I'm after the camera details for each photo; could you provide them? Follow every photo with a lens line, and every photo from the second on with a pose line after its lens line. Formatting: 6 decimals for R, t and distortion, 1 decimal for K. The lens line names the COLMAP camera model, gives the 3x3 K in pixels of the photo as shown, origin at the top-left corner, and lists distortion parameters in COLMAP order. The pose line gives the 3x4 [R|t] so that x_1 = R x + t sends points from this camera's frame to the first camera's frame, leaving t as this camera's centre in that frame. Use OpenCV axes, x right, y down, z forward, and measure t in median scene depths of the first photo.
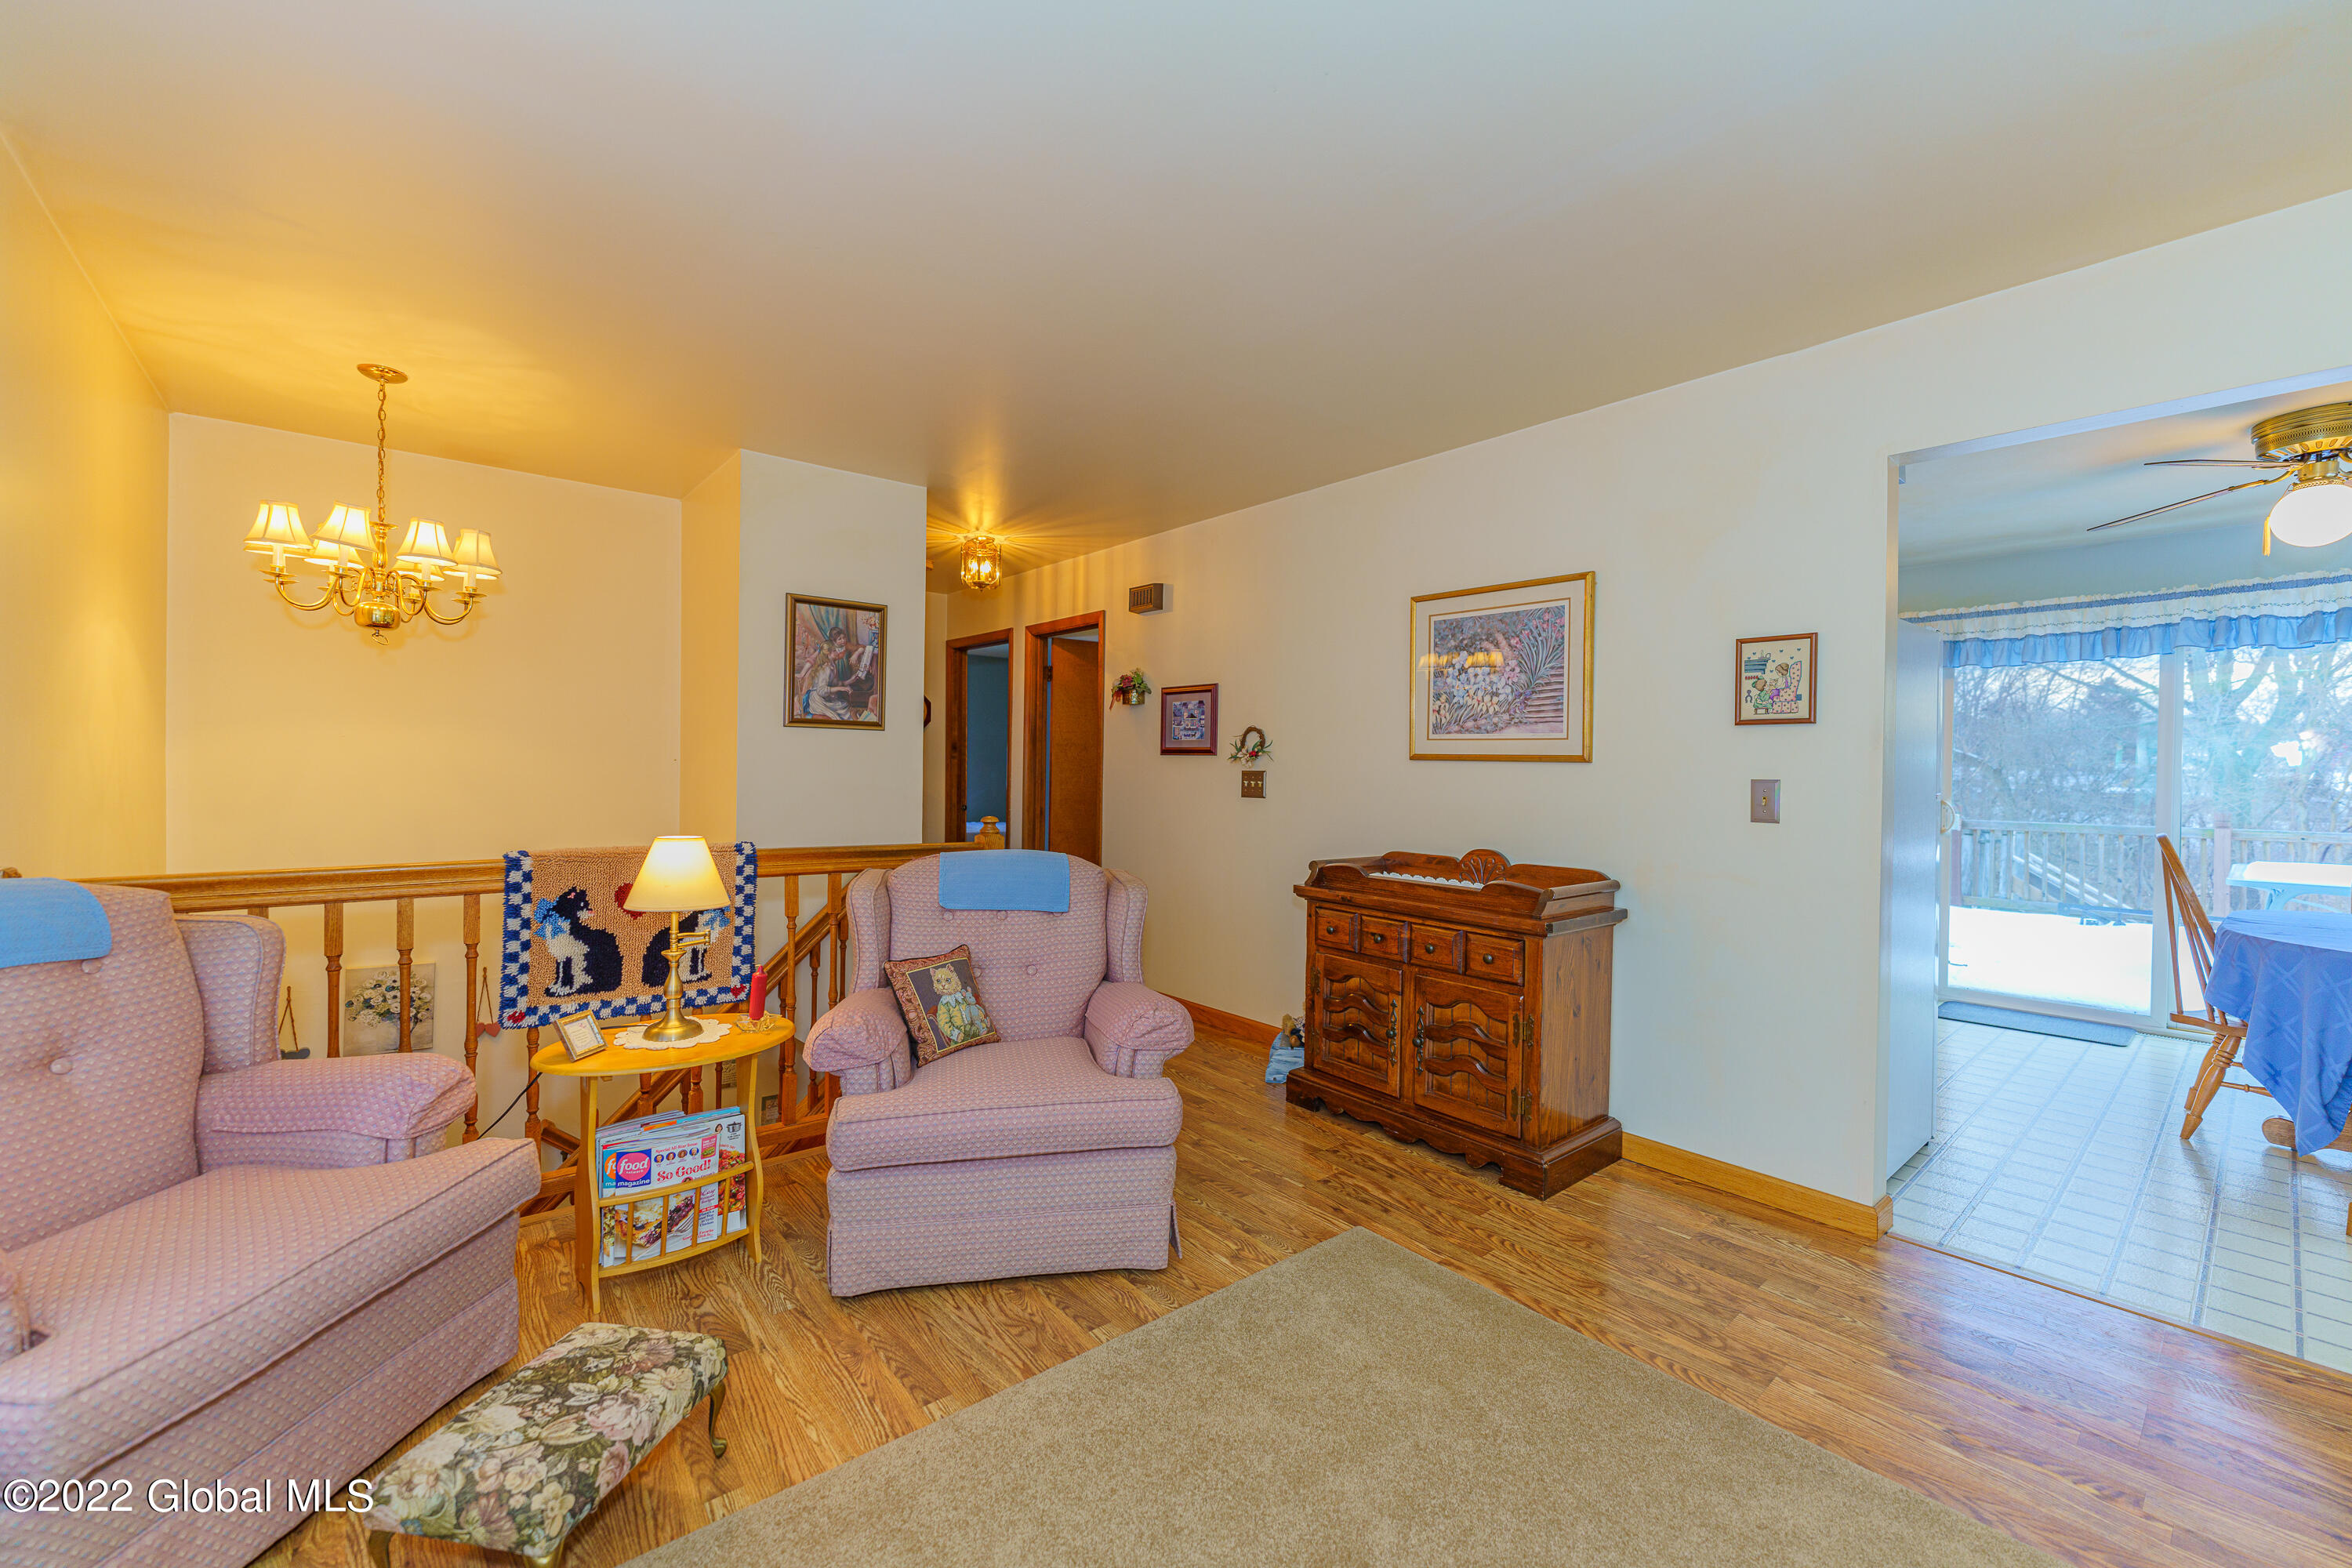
lens RADIAL K [[934.0, 0, 1173.8], [0, 934.0, 787.5], [0, 0, 1]] dist [0.001293, -0.000633]
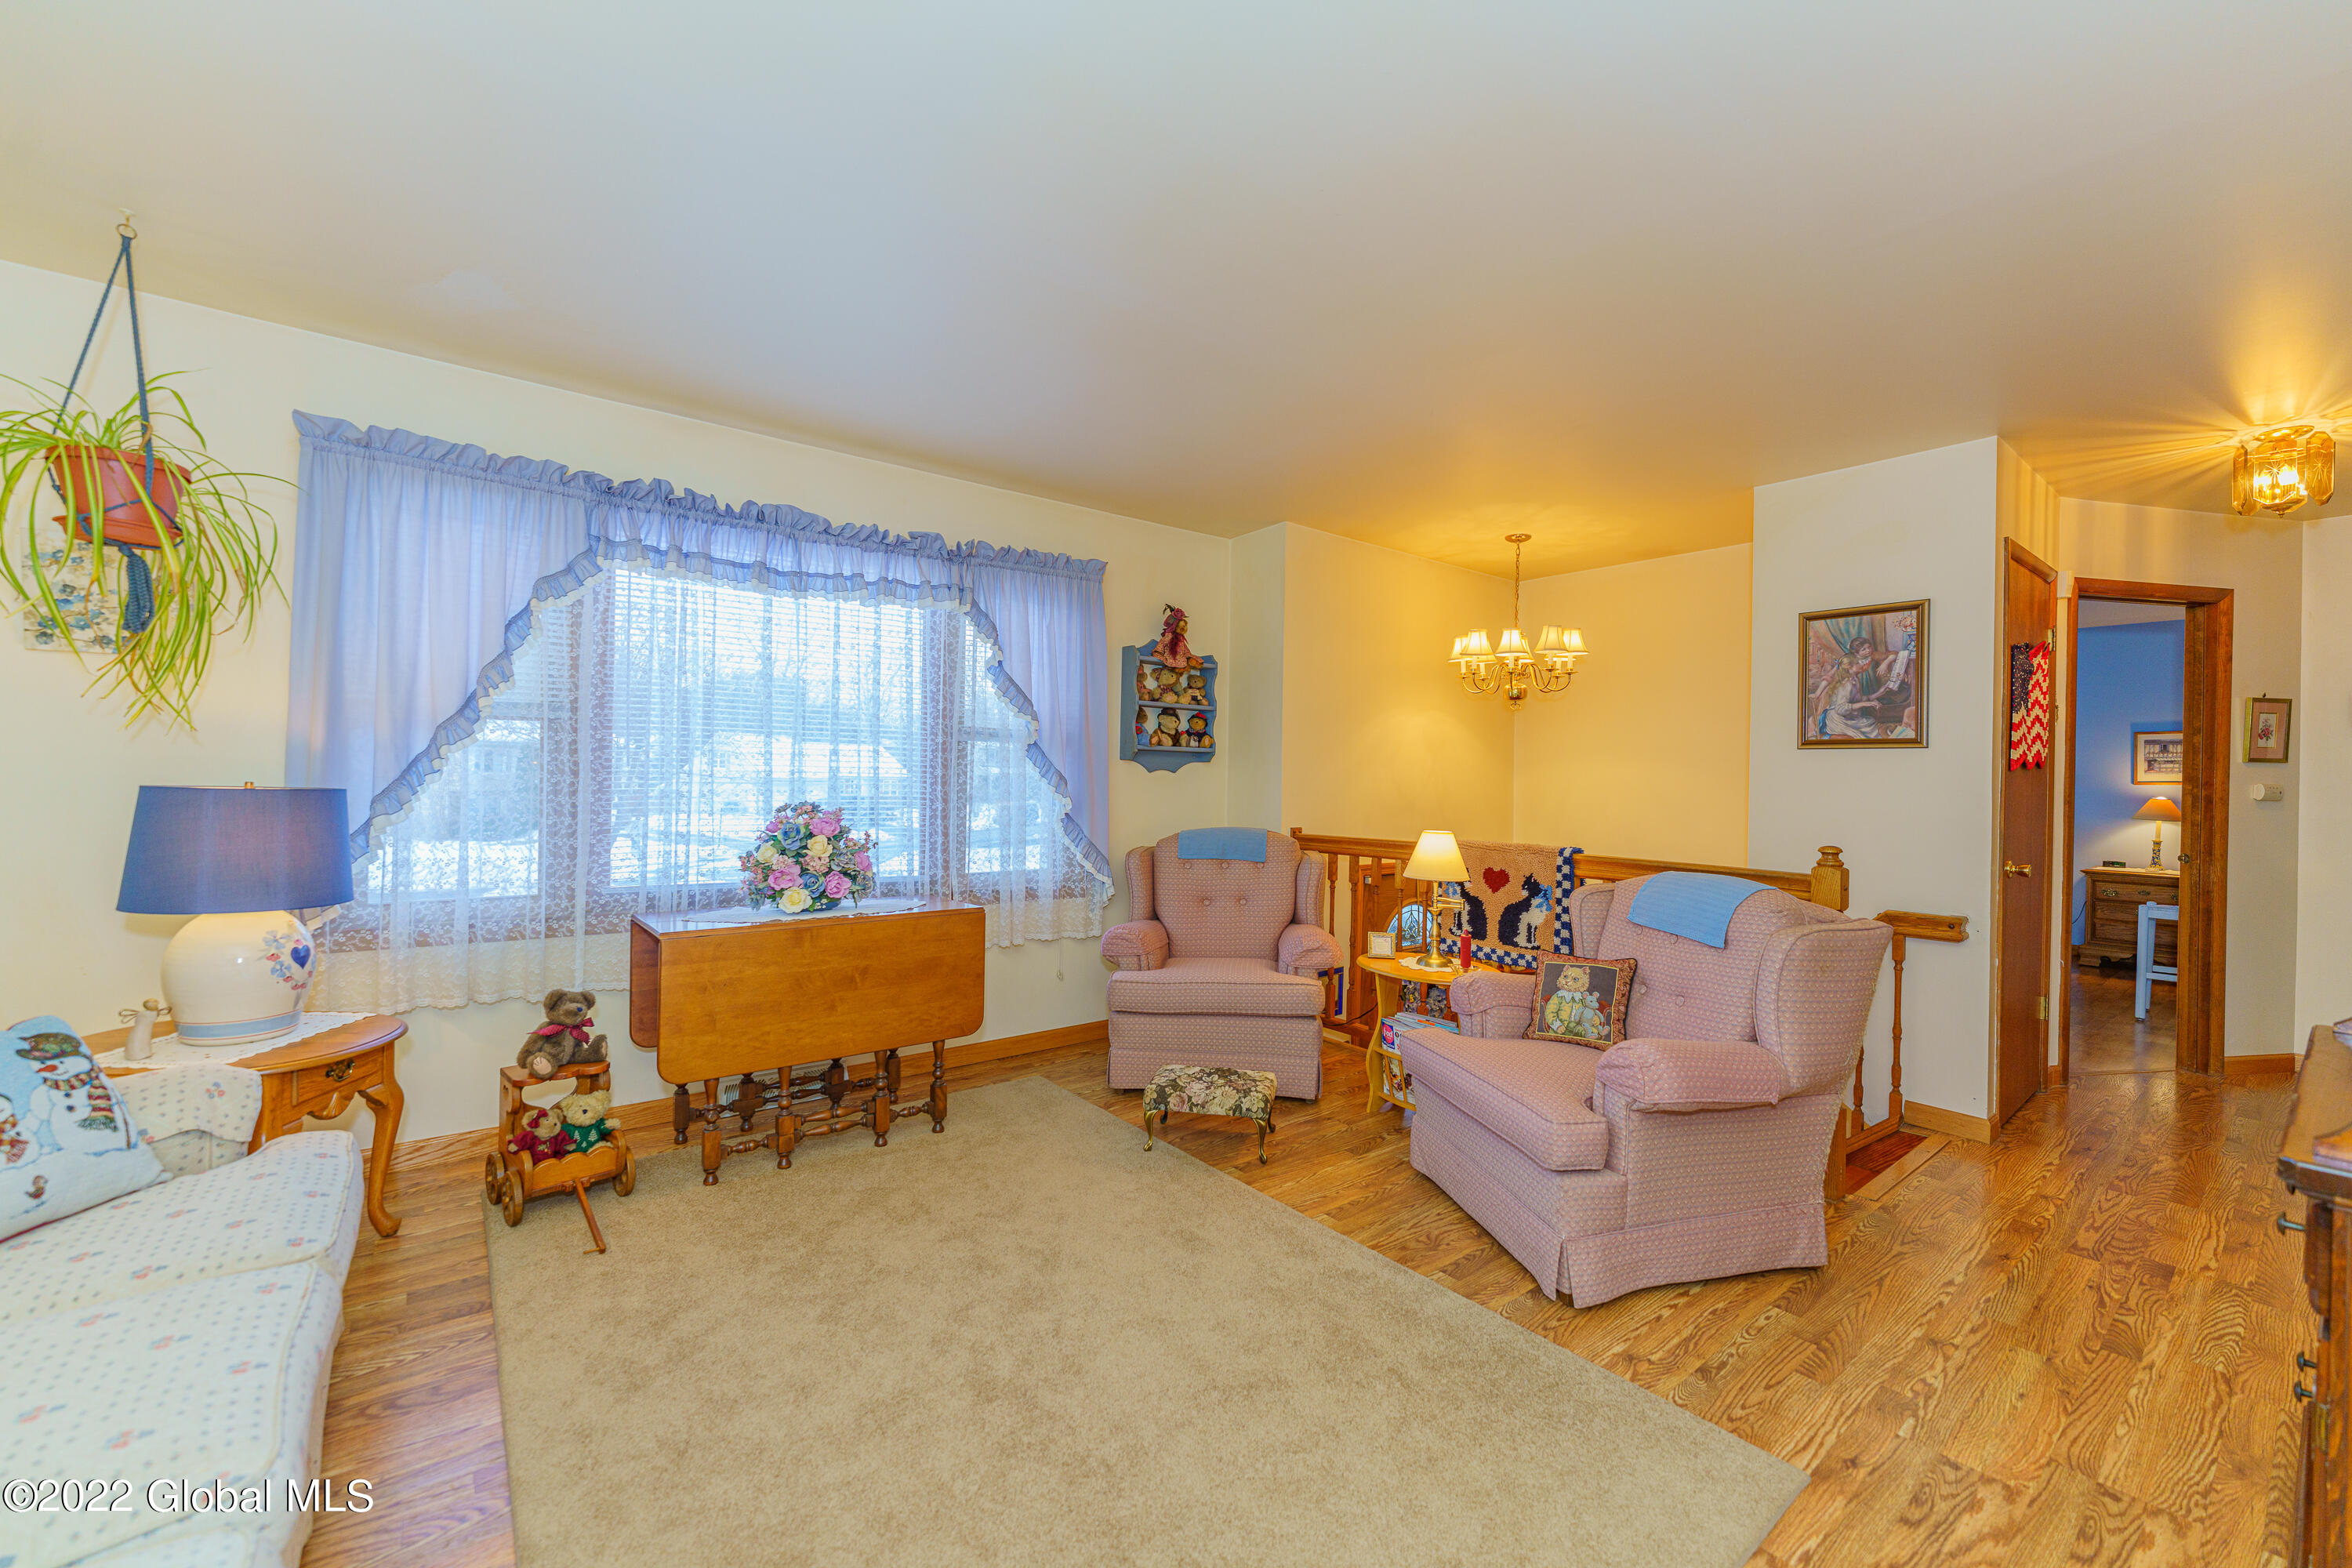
lens RADIAL K [[934.0, 0, 1175.6], [0, 934.0, 776.8], [0, 0, 1]] dist [0.001293, -0.000633]
pose [[-0.014160, -0.014160, -0.999799, 0.796173], [-0.034321, 0.999317, -0.013667, -0.000127], [0.999311, 0.034120, -0.014636, 0.496567]]
